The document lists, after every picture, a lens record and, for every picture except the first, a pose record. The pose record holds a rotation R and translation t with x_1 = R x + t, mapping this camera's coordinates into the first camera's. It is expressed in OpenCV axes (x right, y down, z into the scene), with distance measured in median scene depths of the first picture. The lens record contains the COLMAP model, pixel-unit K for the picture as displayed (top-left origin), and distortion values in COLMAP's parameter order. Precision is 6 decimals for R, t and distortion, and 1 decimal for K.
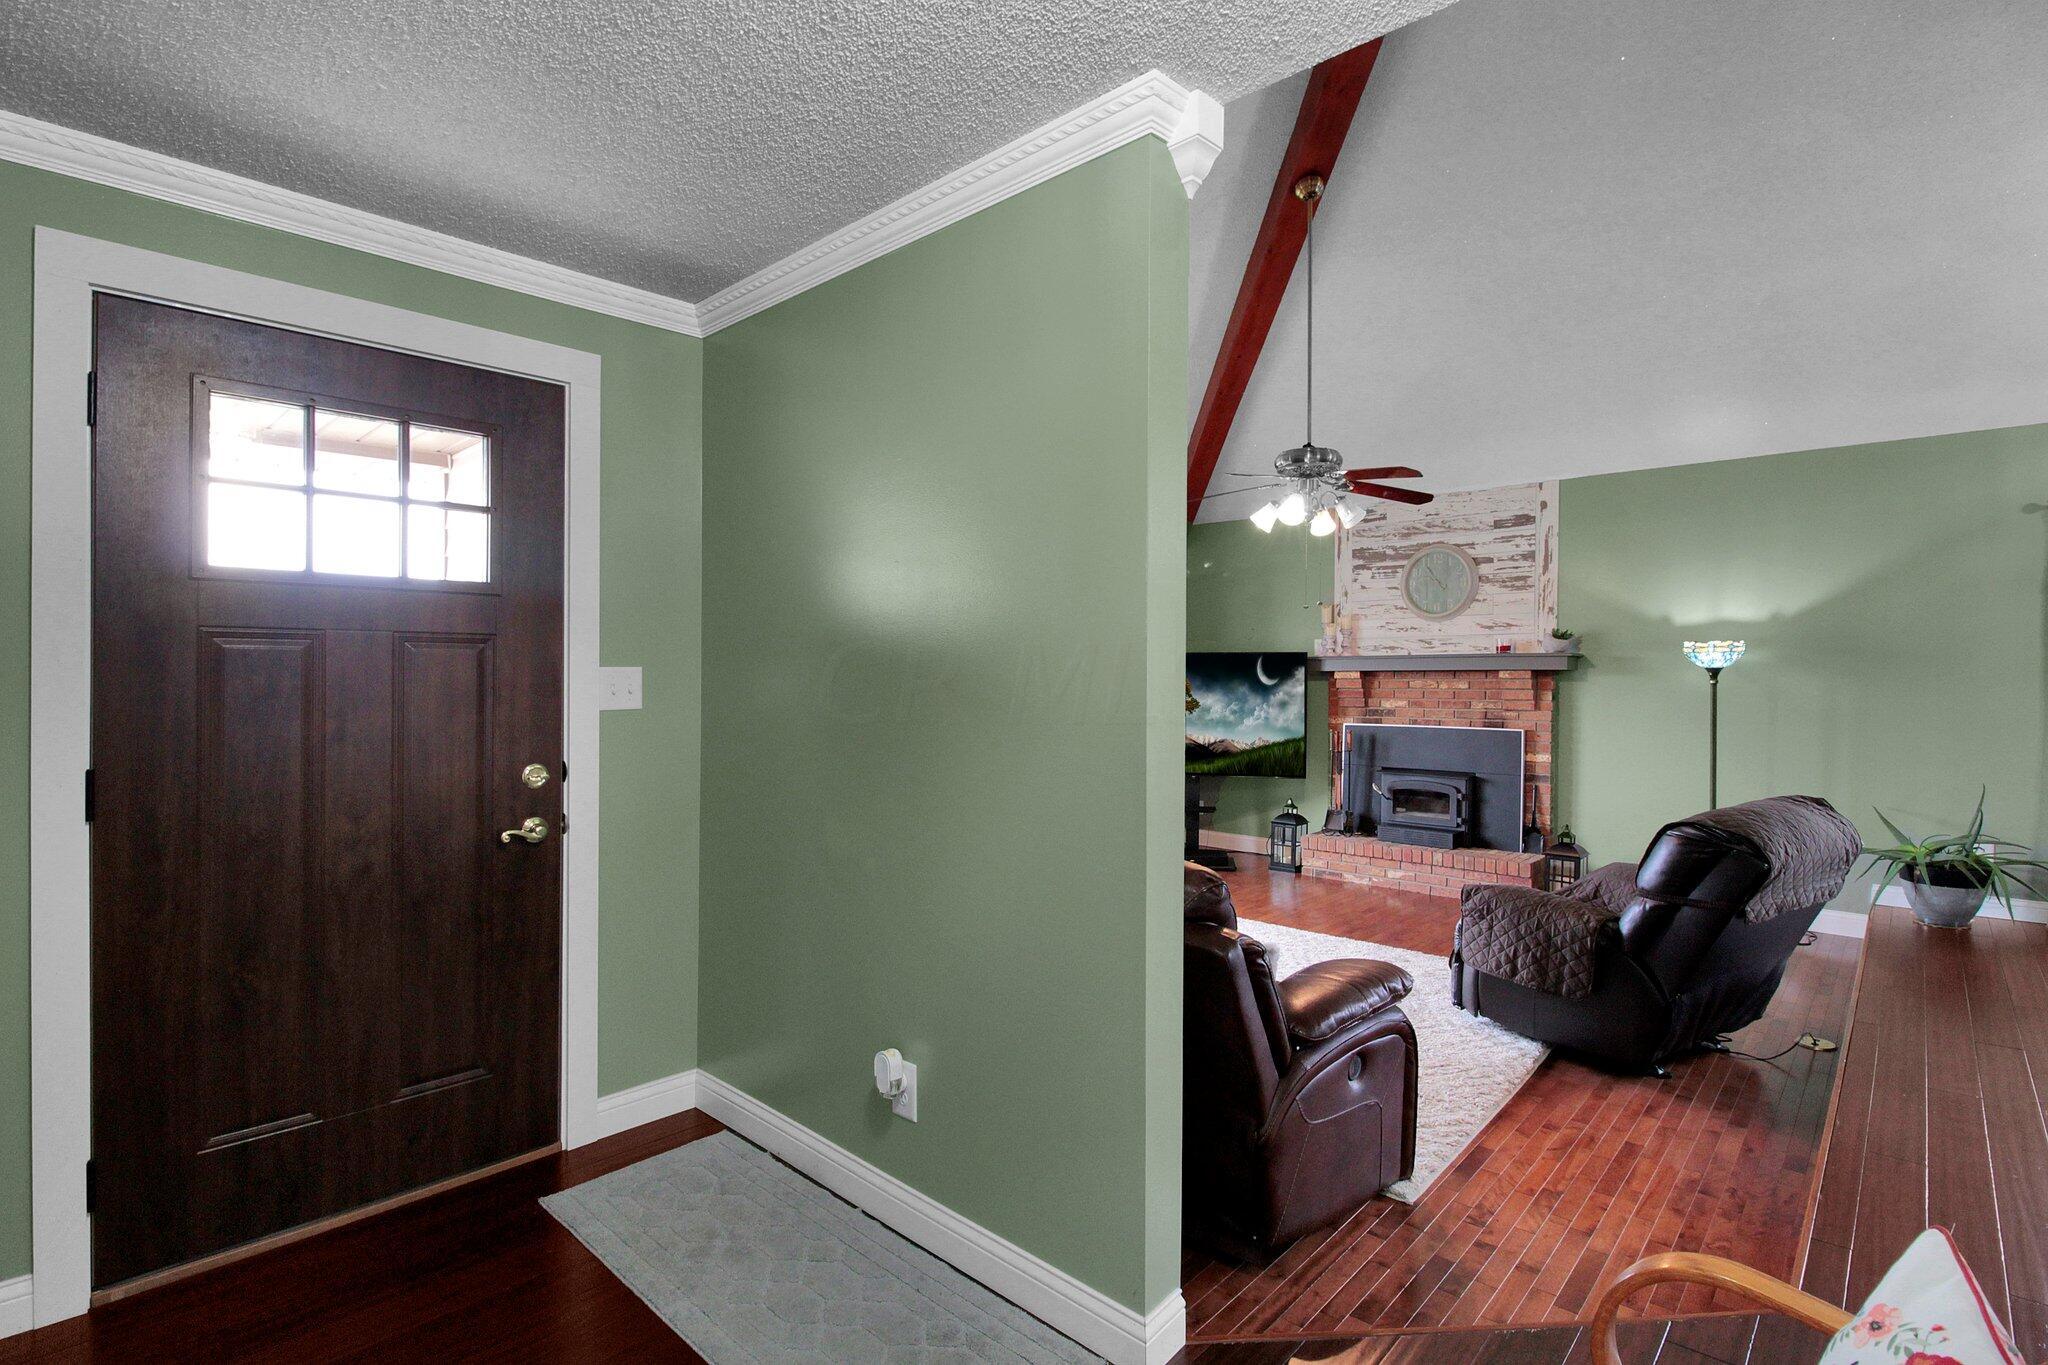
lens RADIAL K [[964.4, 0, 1026.3], [0, 964.4, 682.9], [0, 0, 1]] dist [0.005221, 0.000211]
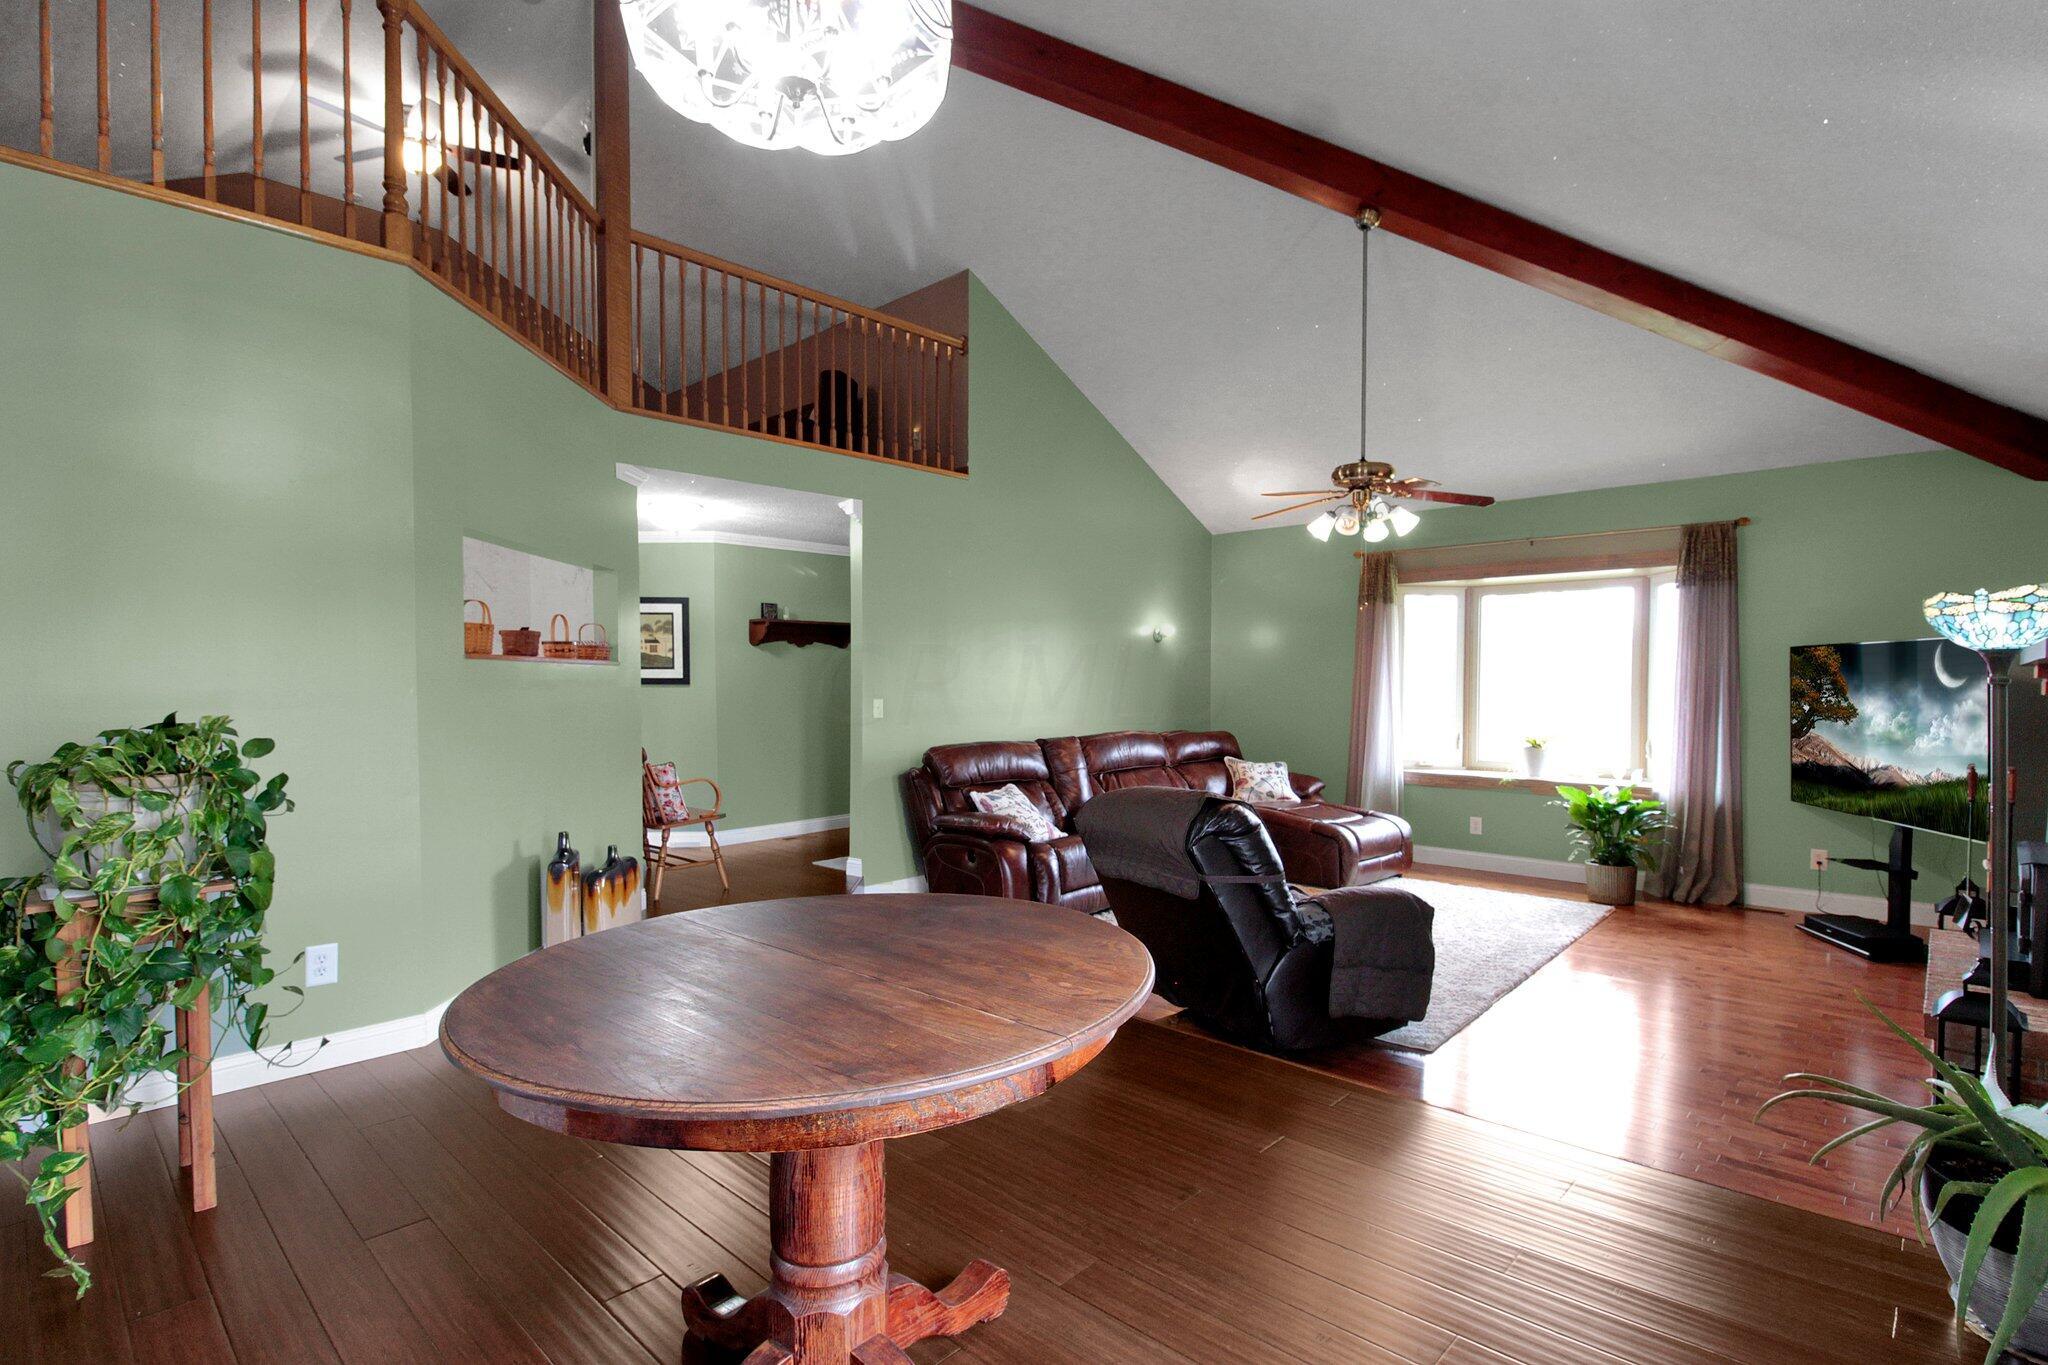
lens RADIAL K [[964.4, 0, 1022.2], [0, 964.4, 679.0], [0, 0, 1]] dist [0.005221, 0.000211]
pose [[-0.010975, 0.010029, -0.999889, 0.896456], [-0.011616, 0.999881, 0.010156, -0.002687], [0.999872, 0.011726, -0.010857, 0.394329]]
